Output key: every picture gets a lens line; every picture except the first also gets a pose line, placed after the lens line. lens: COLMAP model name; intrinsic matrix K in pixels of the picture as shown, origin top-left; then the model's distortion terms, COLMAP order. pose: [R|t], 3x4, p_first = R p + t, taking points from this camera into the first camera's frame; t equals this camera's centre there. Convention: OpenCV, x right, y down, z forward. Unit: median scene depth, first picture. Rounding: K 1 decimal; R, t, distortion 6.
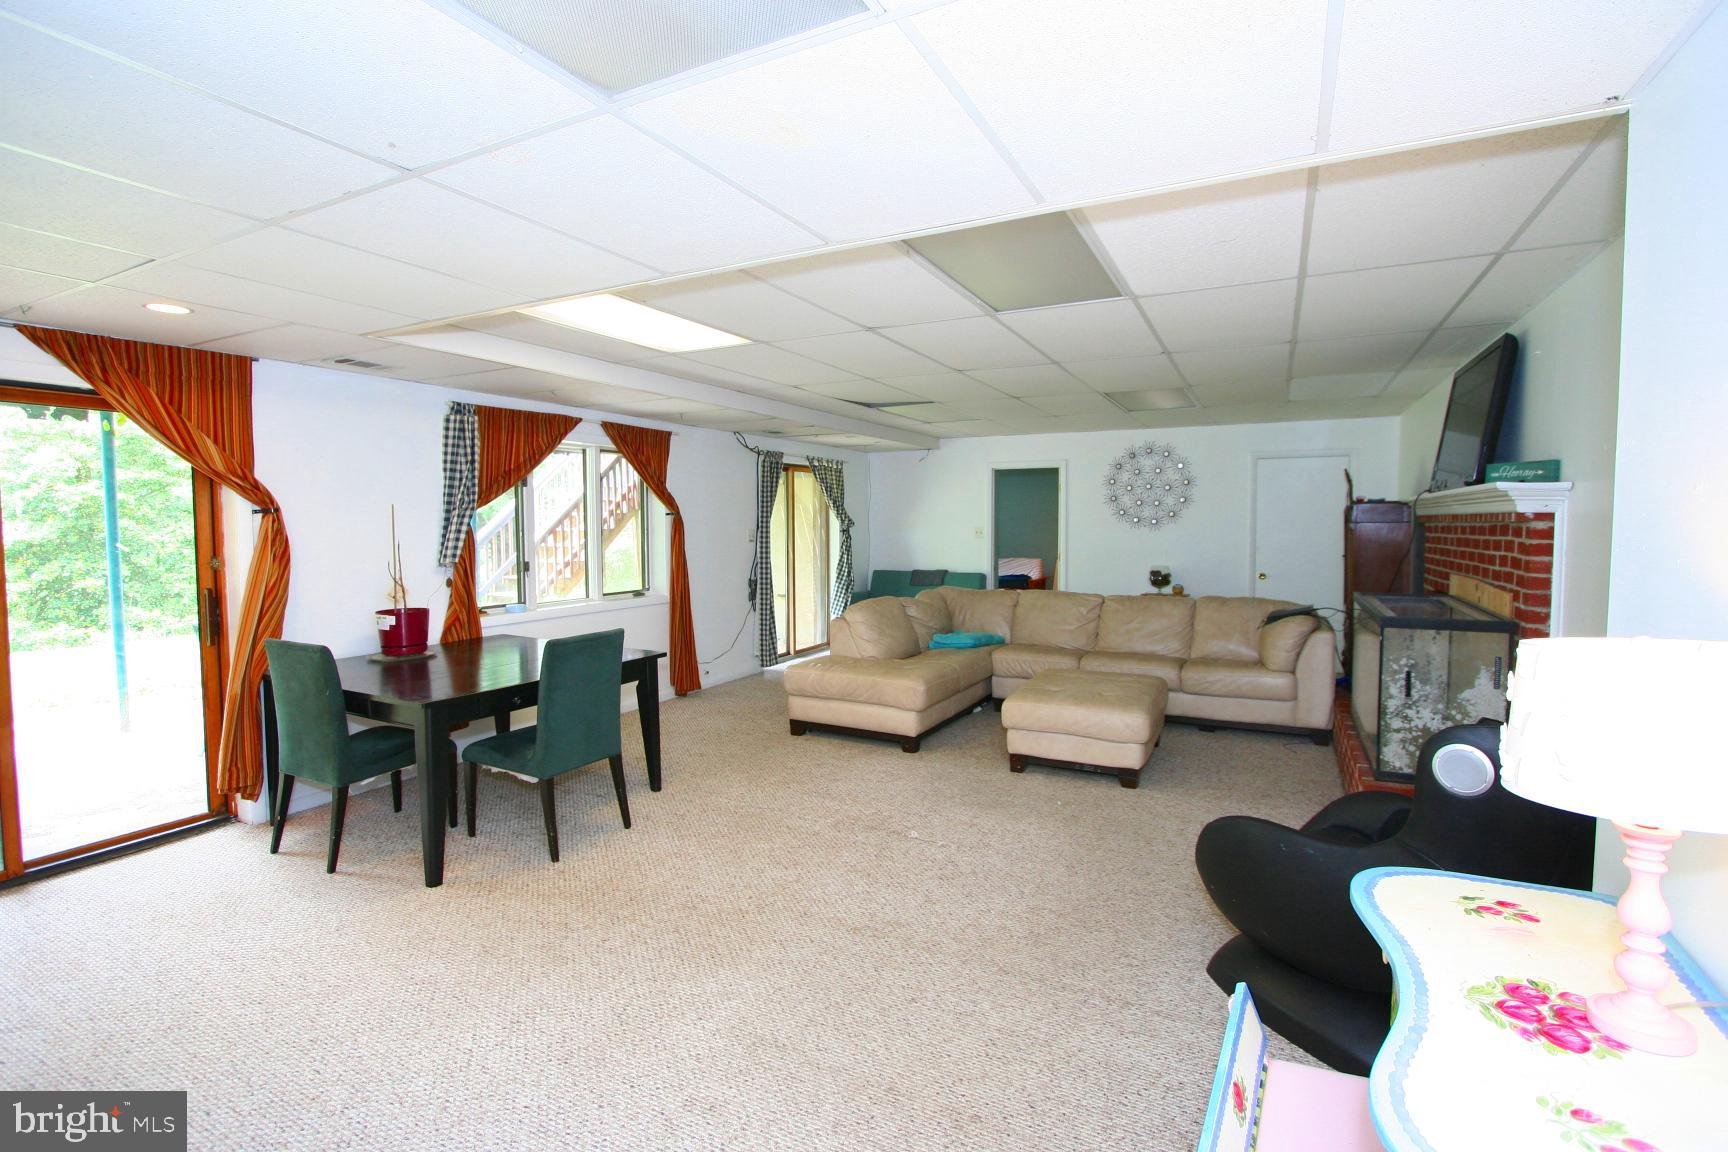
lens RADIAL K [[807.8, 0, 859.8], [0, 807.8, 568.7], [0, 0, 1]] dist [-0.013515, 0.001627]
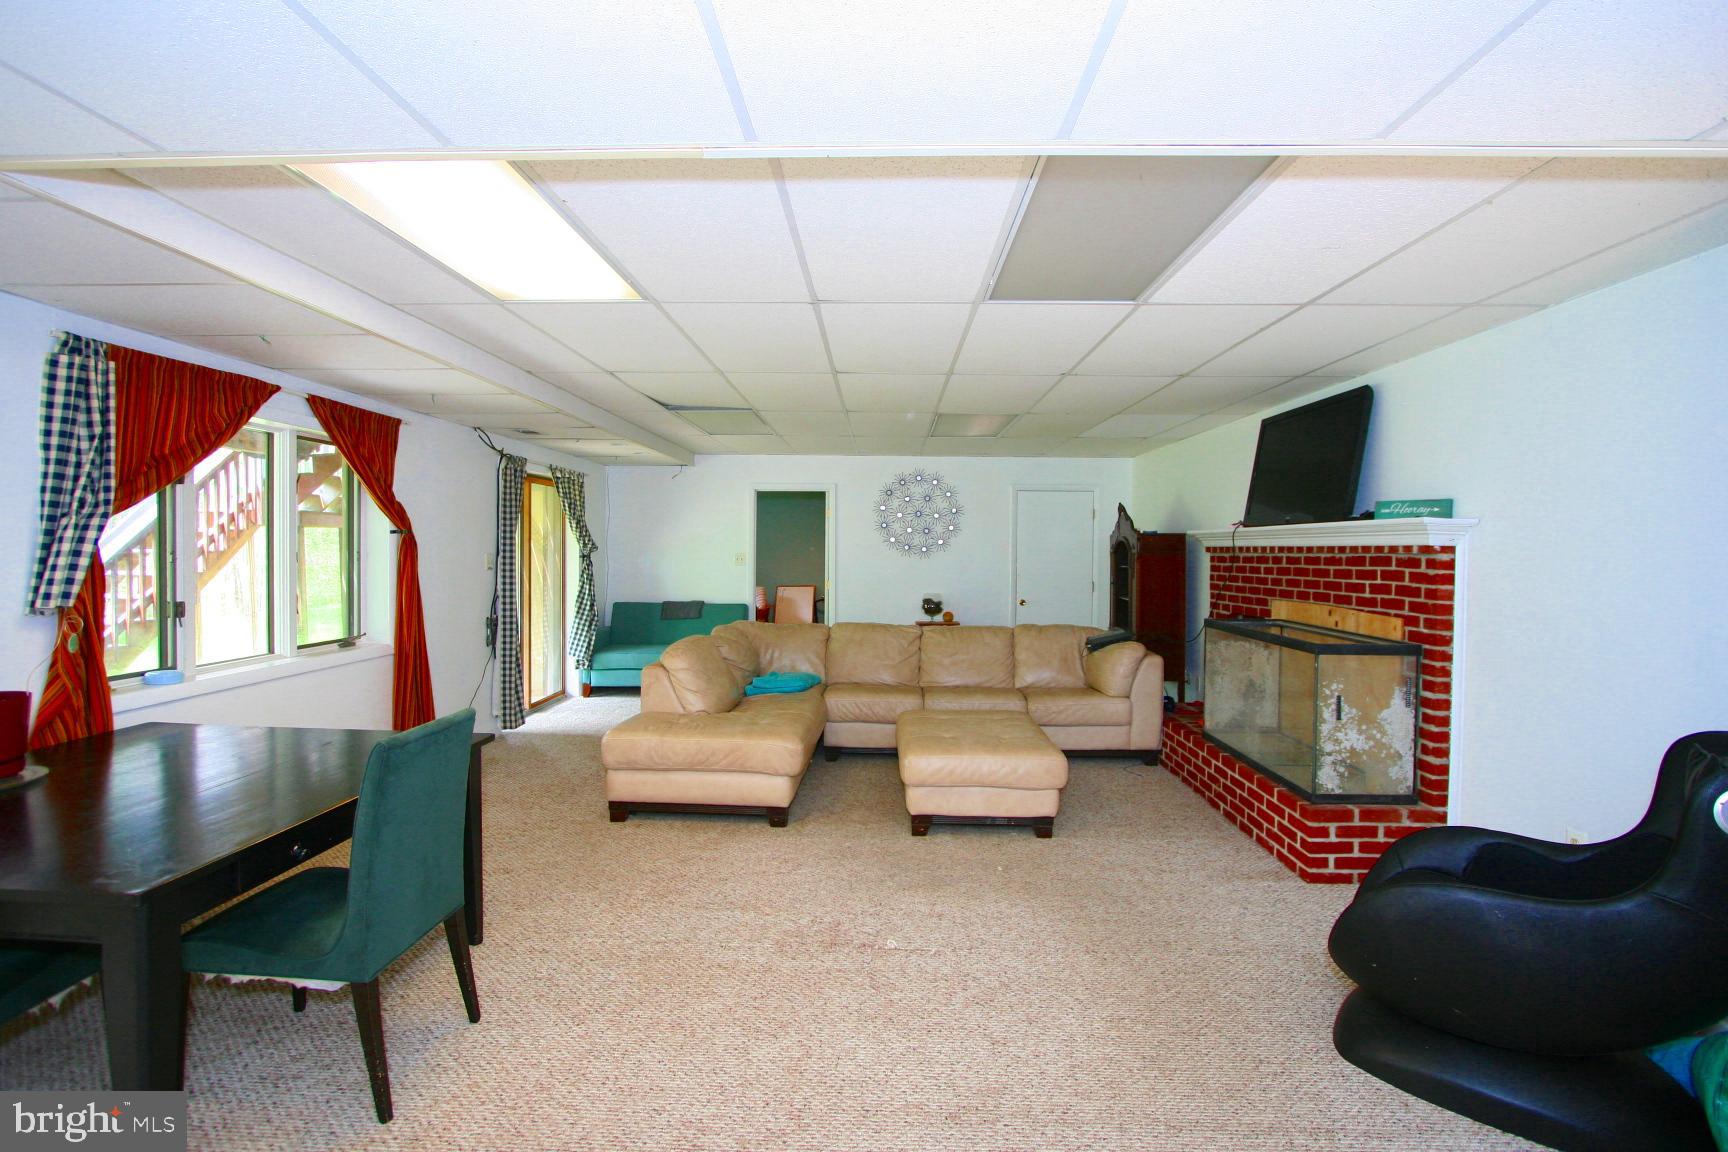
lens RADIAL K [[807.8, 0, 866.2], [0, 807.8, 565.7], [0, 0, 1]] dist [-0.013515, 0.001627]
pose [[0.899776, 0.002407, 0.436346, -0.217966], [0.013166, 0.999380, -0.032663, -0.010220], [-0.436154, 0.035134, 0.899186, 0.213389]]
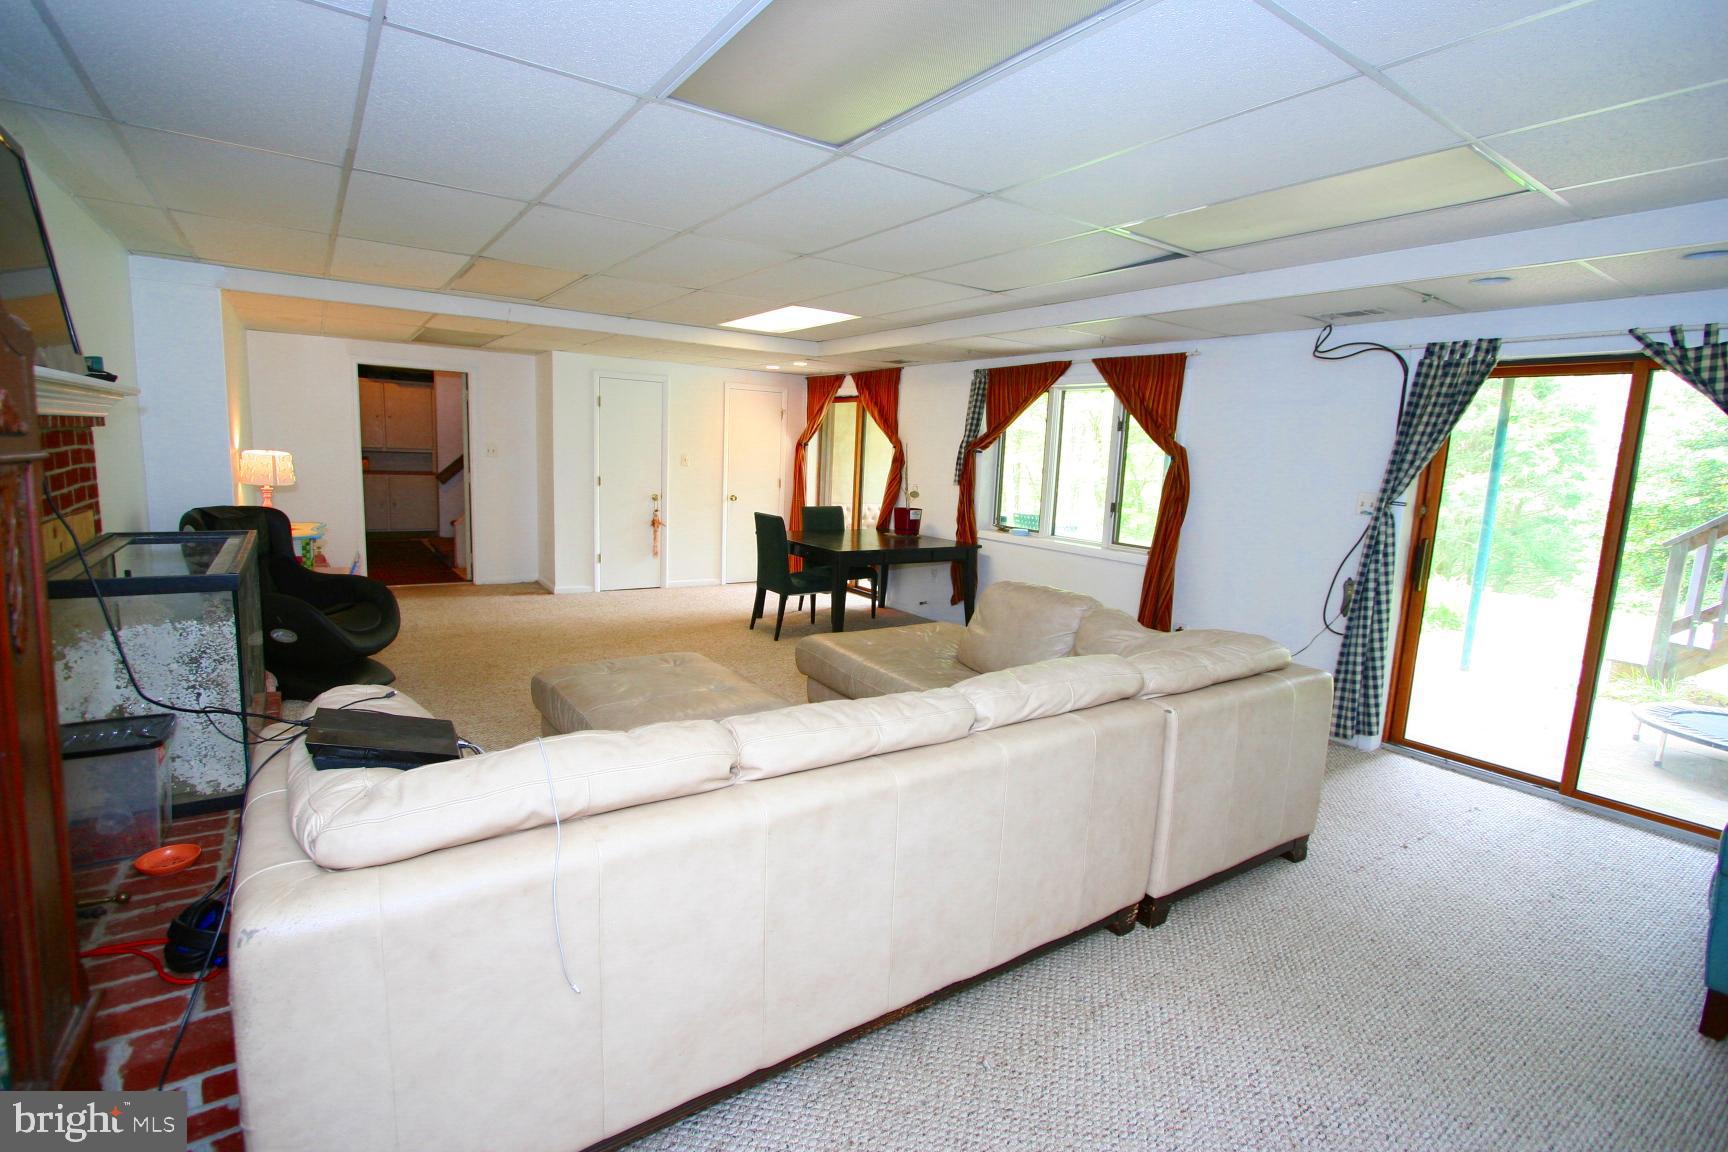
lens RADIAL K [[807.8, 0, 861.1], [0, 807.8, 570.2], [0, 0, 1]] dist [-0.013515, 0.001627]
pose [[-0.464173, 0.113740, -0.878412, 0.788245], [-0.095856, 0.979446, 0.177475, -0.091392], [0.880543, 0.166579, -0.443729, 1.404456]]
